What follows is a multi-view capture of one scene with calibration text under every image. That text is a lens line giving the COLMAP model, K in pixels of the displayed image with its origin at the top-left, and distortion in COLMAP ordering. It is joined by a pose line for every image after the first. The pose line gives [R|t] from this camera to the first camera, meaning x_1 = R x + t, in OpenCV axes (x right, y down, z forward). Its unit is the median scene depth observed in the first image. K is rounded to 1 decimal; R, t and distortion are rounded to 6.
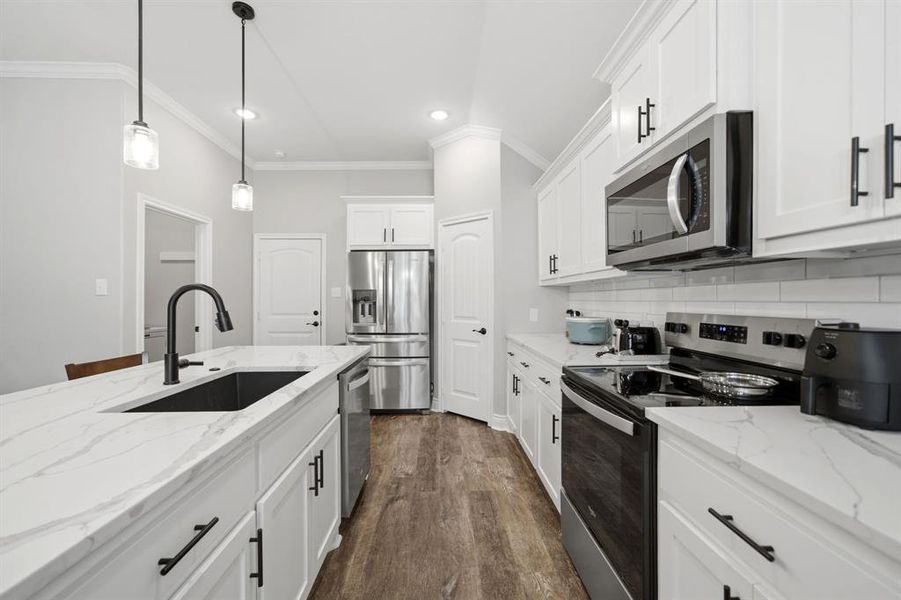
lens RADIAL K [[362.5, 0, 449.8], [0, 362.5, 299.2], [0, 0, 1]] dist [-0.009959, 0.001723]
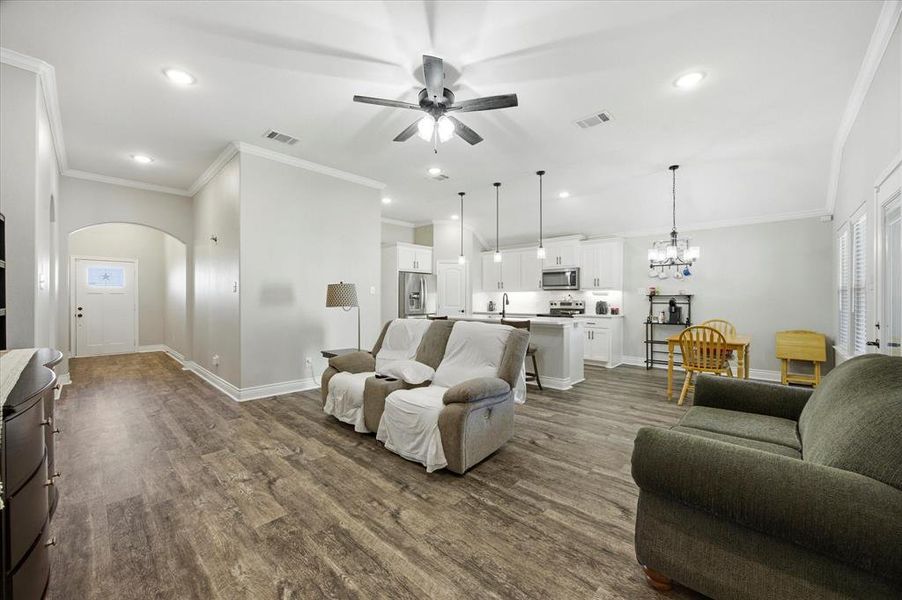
lens RADIAL K [[351.9, 0, 450.0], [0, 351.9, 300.2], [0, 0, 1]] dist [-0.019139, 0.005777]
pose [[0.703059, -0.002452, 0.711128, -2.012580], [-0.002098, 0.999983, 0.005522, 0.008507], [-0.711129, -0.005374, 0.703041, -0.668719]]
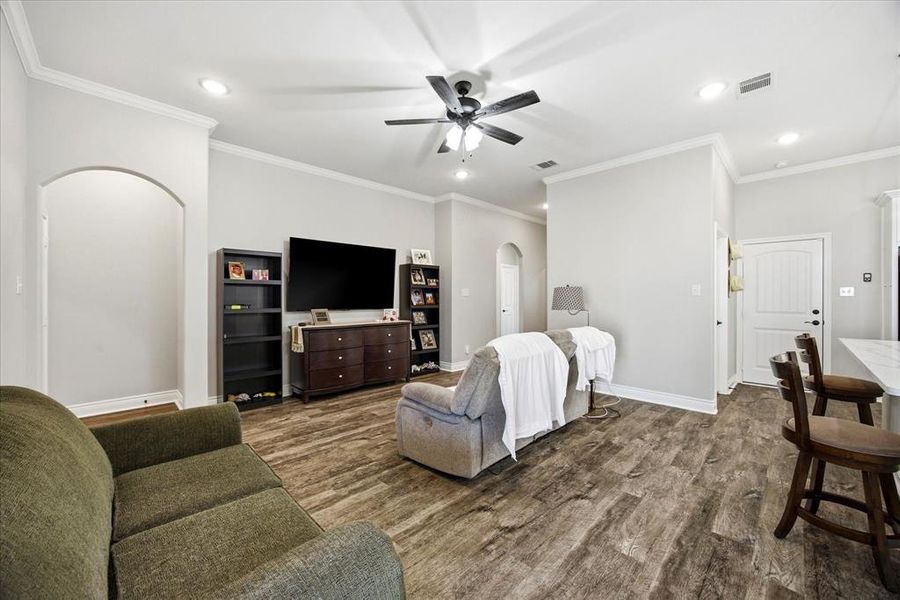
lens RADIAL K [[351.2, 0, 454.4], [0, 351.2, 298.0], [0, 0, 1]] dist [-0.019139, 0.005777]
pose [[0.691692, -0.001060, -0.722192, -0.615161], [0.003508, 0.999992, 0.001892, -0.010797], [0.722184, -0.003843, 0.691690, -0.668186]]
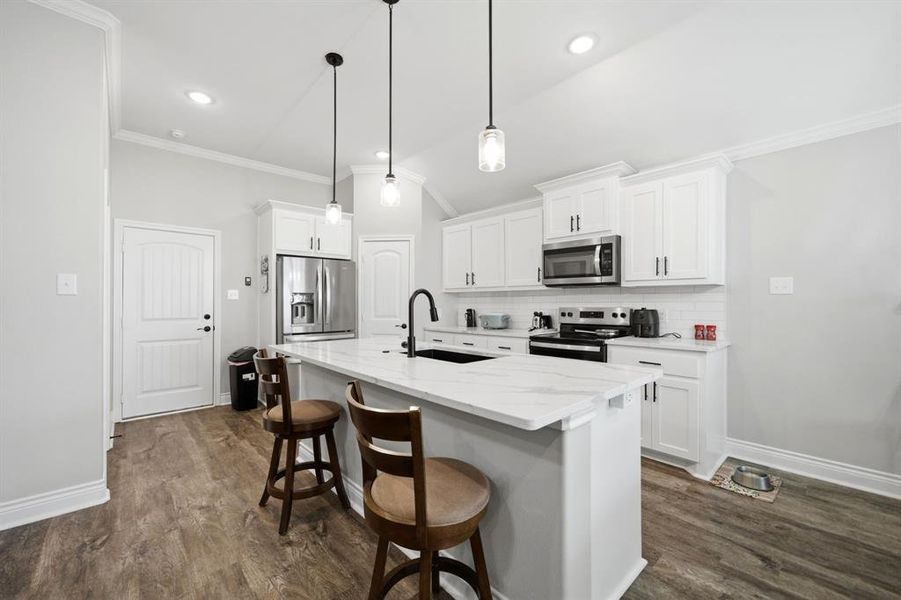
lens RADIAL K [[362.5, 0, 446.5], [0, 362.5, 301.1], [0, 0, 1]] dist [-0.009959, 0.001723]
pose [[0.762322, 0.003588, 0.647188, -0.828149], [0.000344, 0.999982, -0.005949, 0.007243], [-0.647197, 0.004758, 0.762308, -0.120499]]
